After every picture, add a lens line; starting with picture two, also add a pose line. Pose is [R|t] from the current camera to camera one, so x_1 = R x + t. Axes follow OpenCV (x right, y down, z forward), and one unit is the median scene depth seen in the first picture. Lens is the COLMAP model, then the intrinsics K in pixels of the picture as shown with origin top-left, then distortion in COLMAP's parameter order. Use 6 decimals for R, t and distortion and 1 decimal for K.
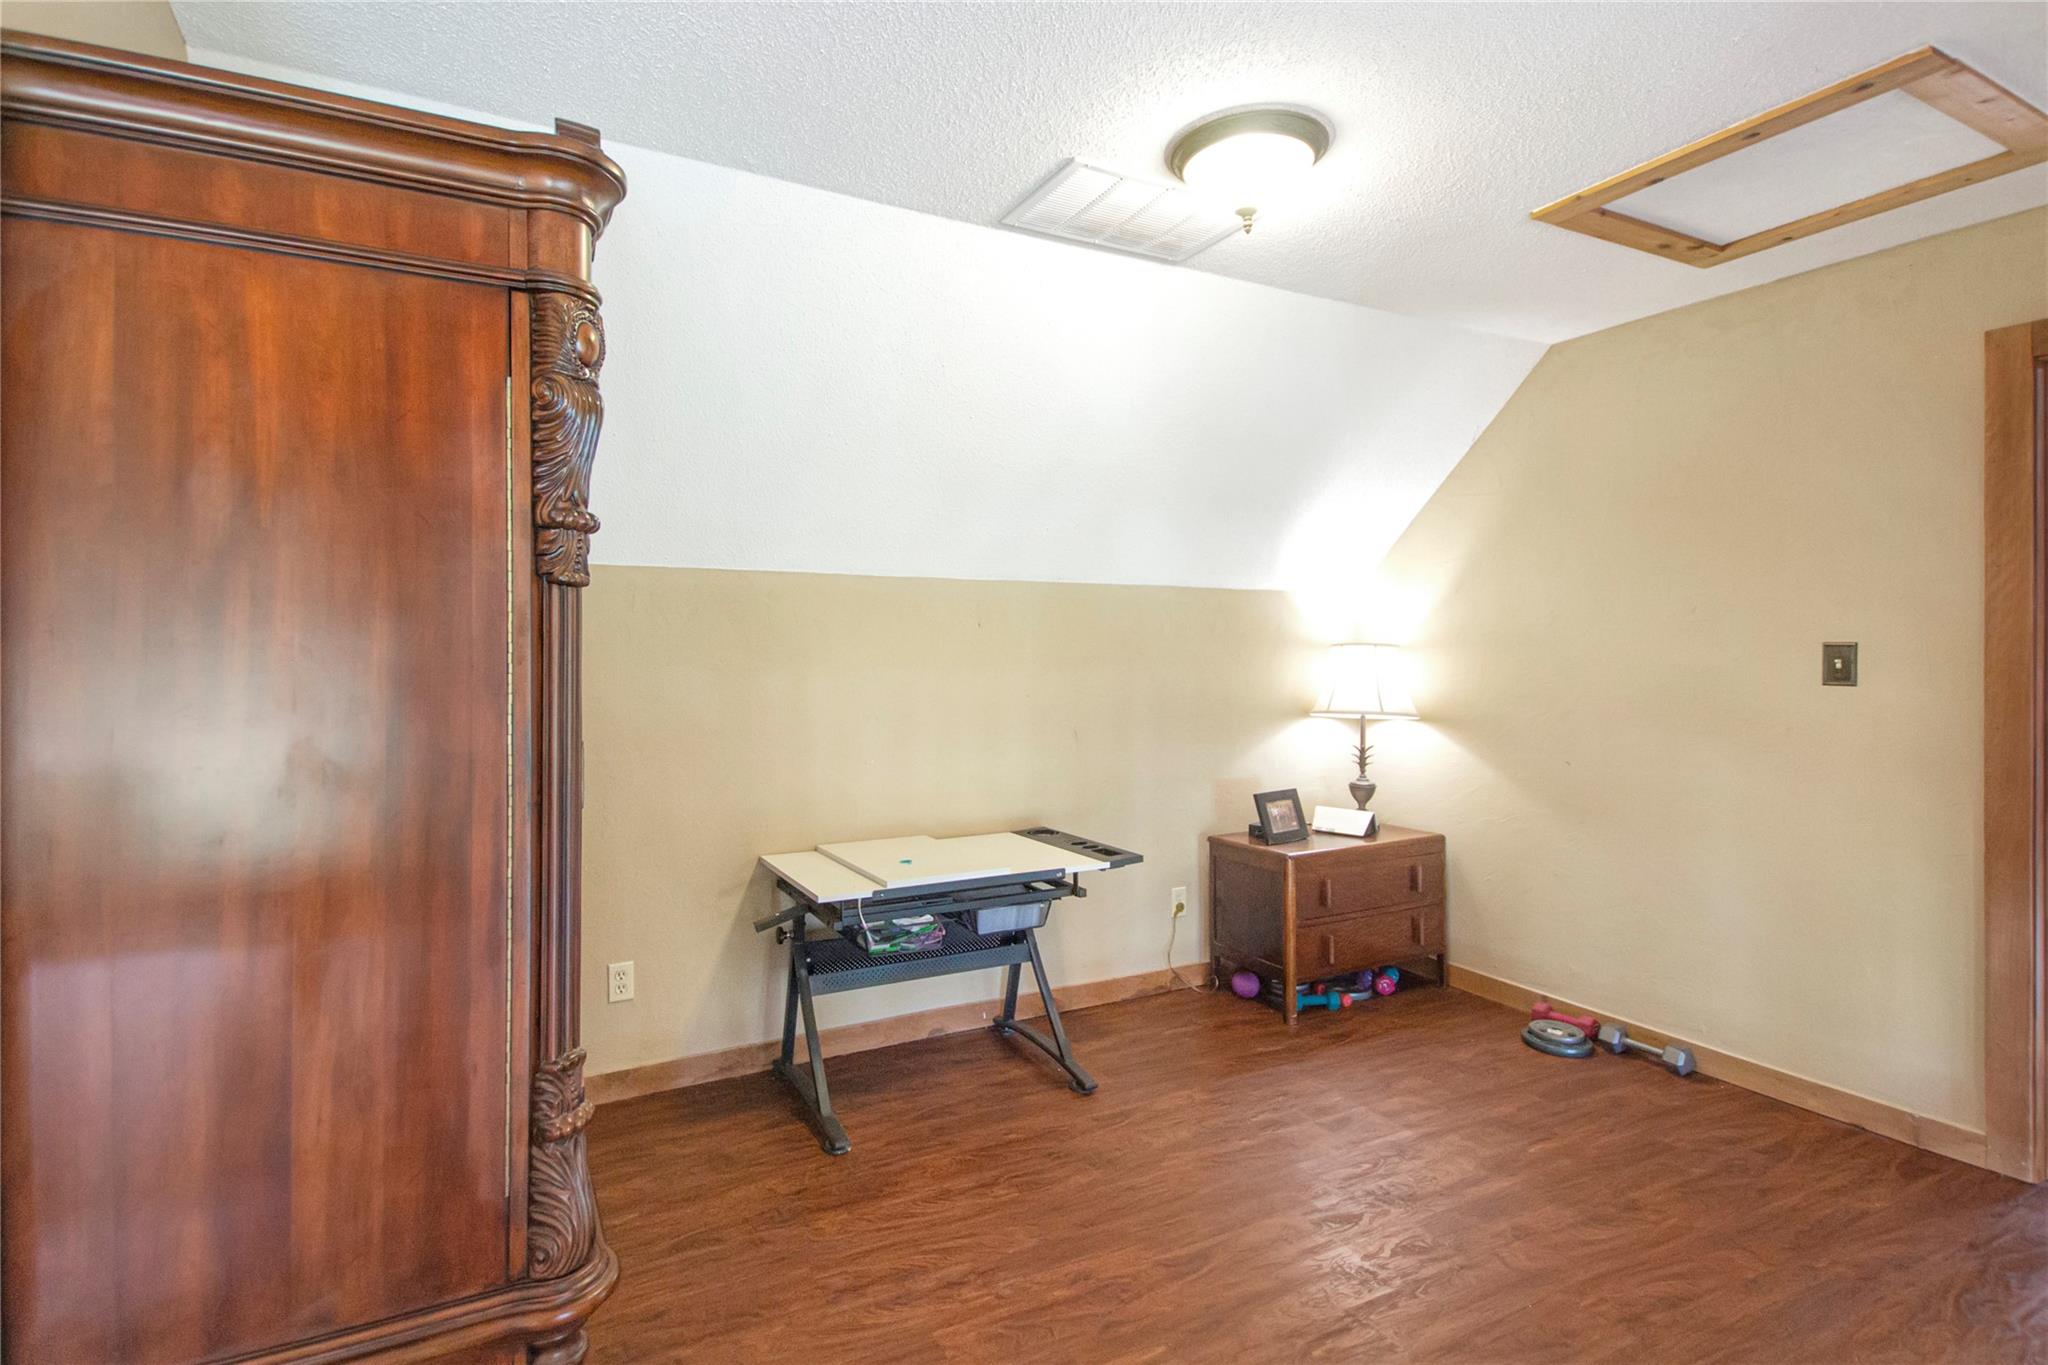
lens RADIAL K [[951.6, 0, 1024.7], [0, 951.6, 669.3], [0, 0, 1]] dist [0.003996, 0.000170]
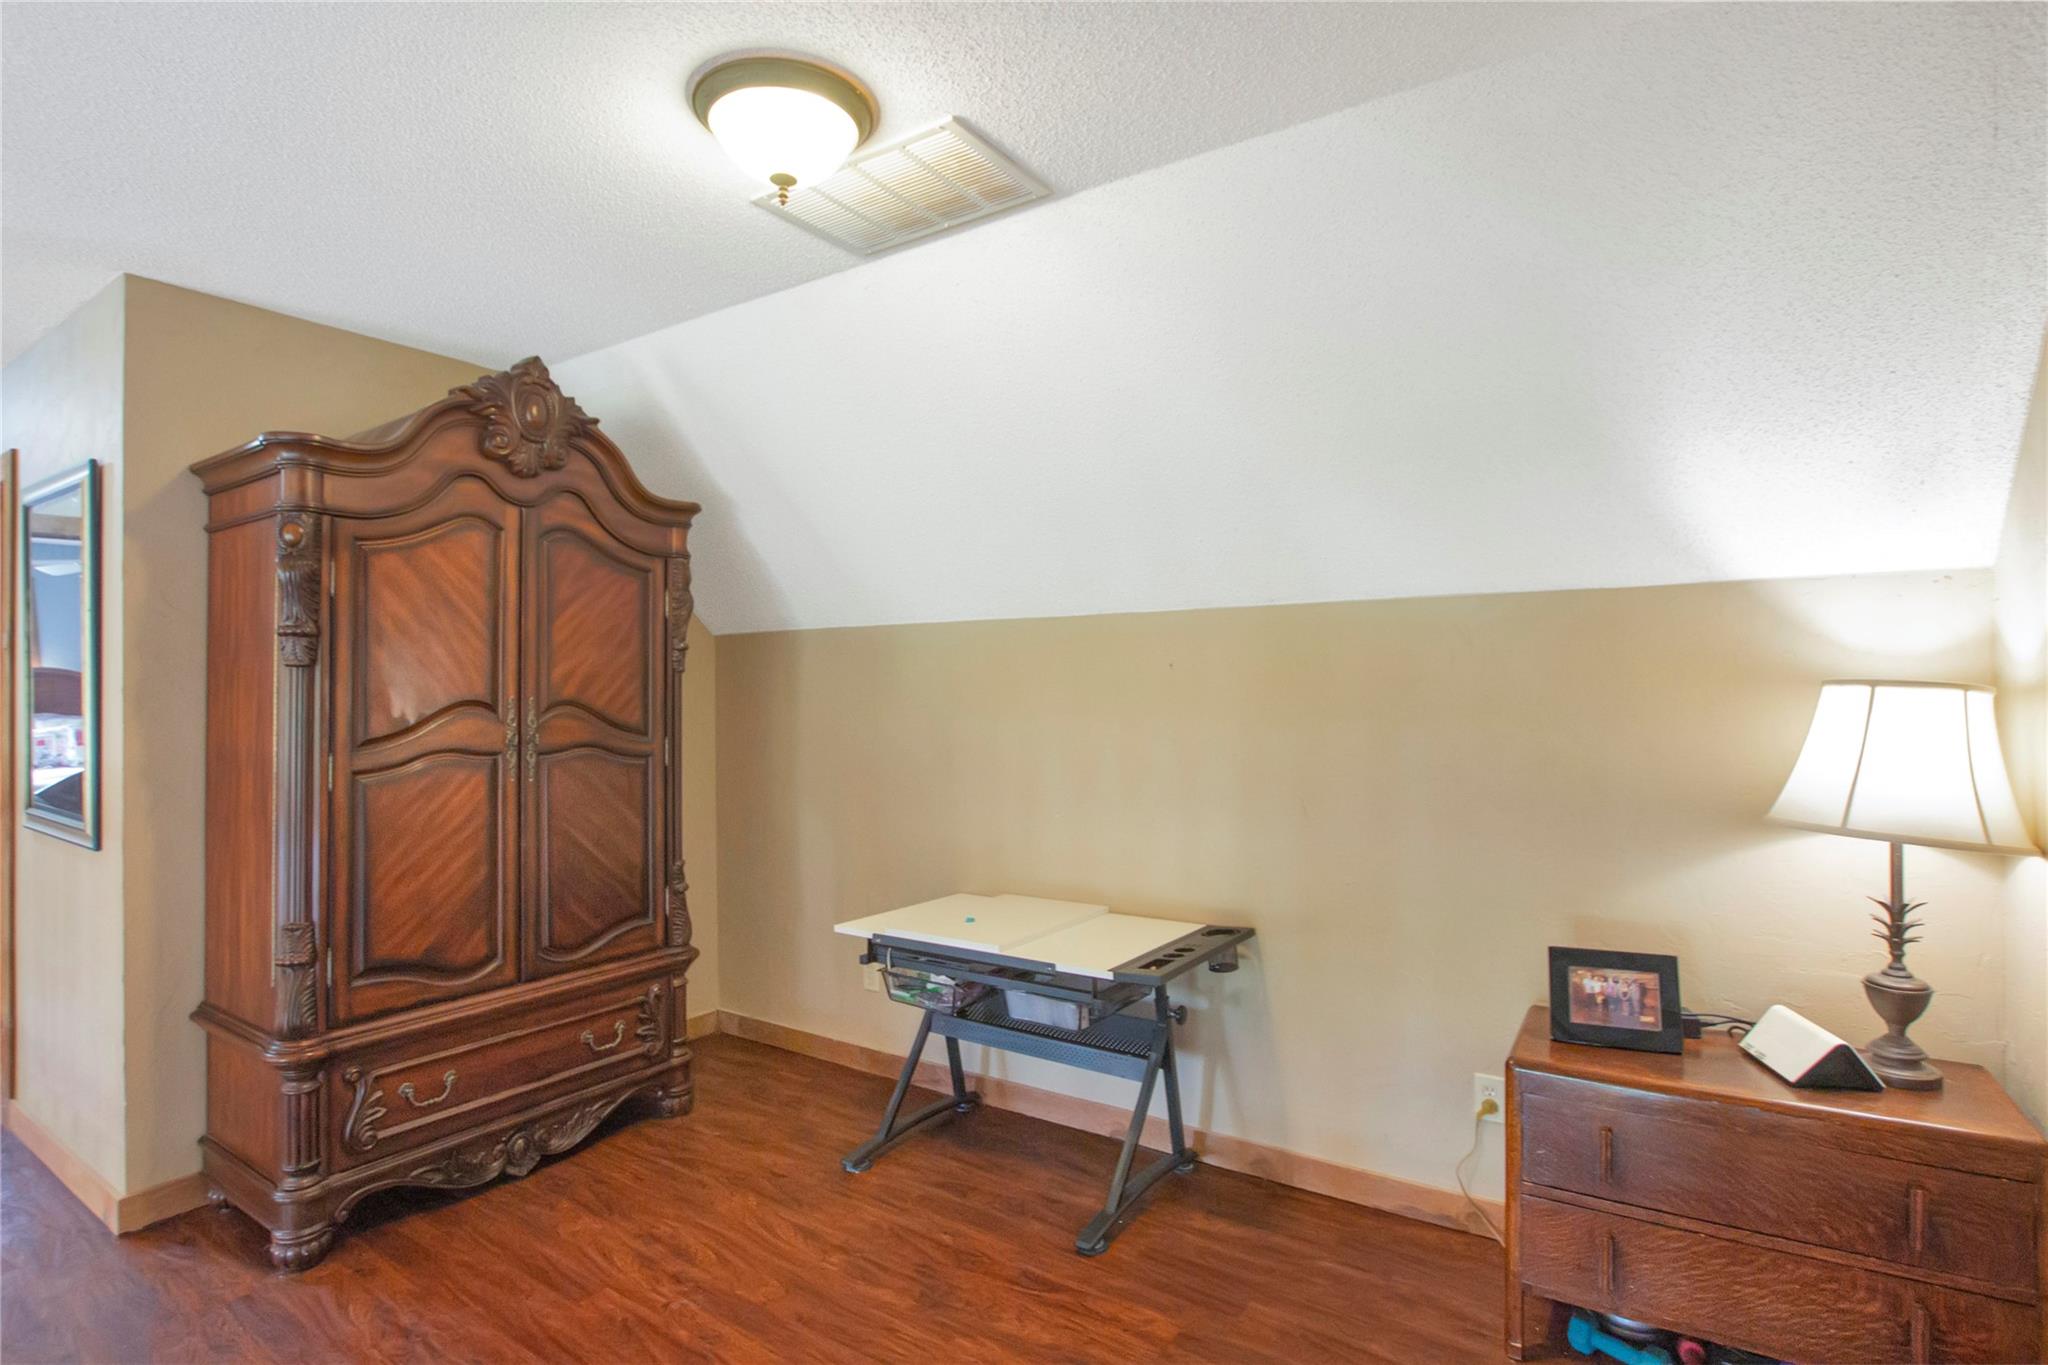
lens RADIAL K [[1043.1, 0, 1021.8], [0, 1043.1, 687.3], [0, 0, 1]] dist [-0.018456, 0.000071]
pose [[0.470985, -0.008153, -0.882104, 0.710869], [-0.002110, 0.999944, -0.010368, -0.019249], [0.882139, 0.006744, 0.470941, 0.469879]]
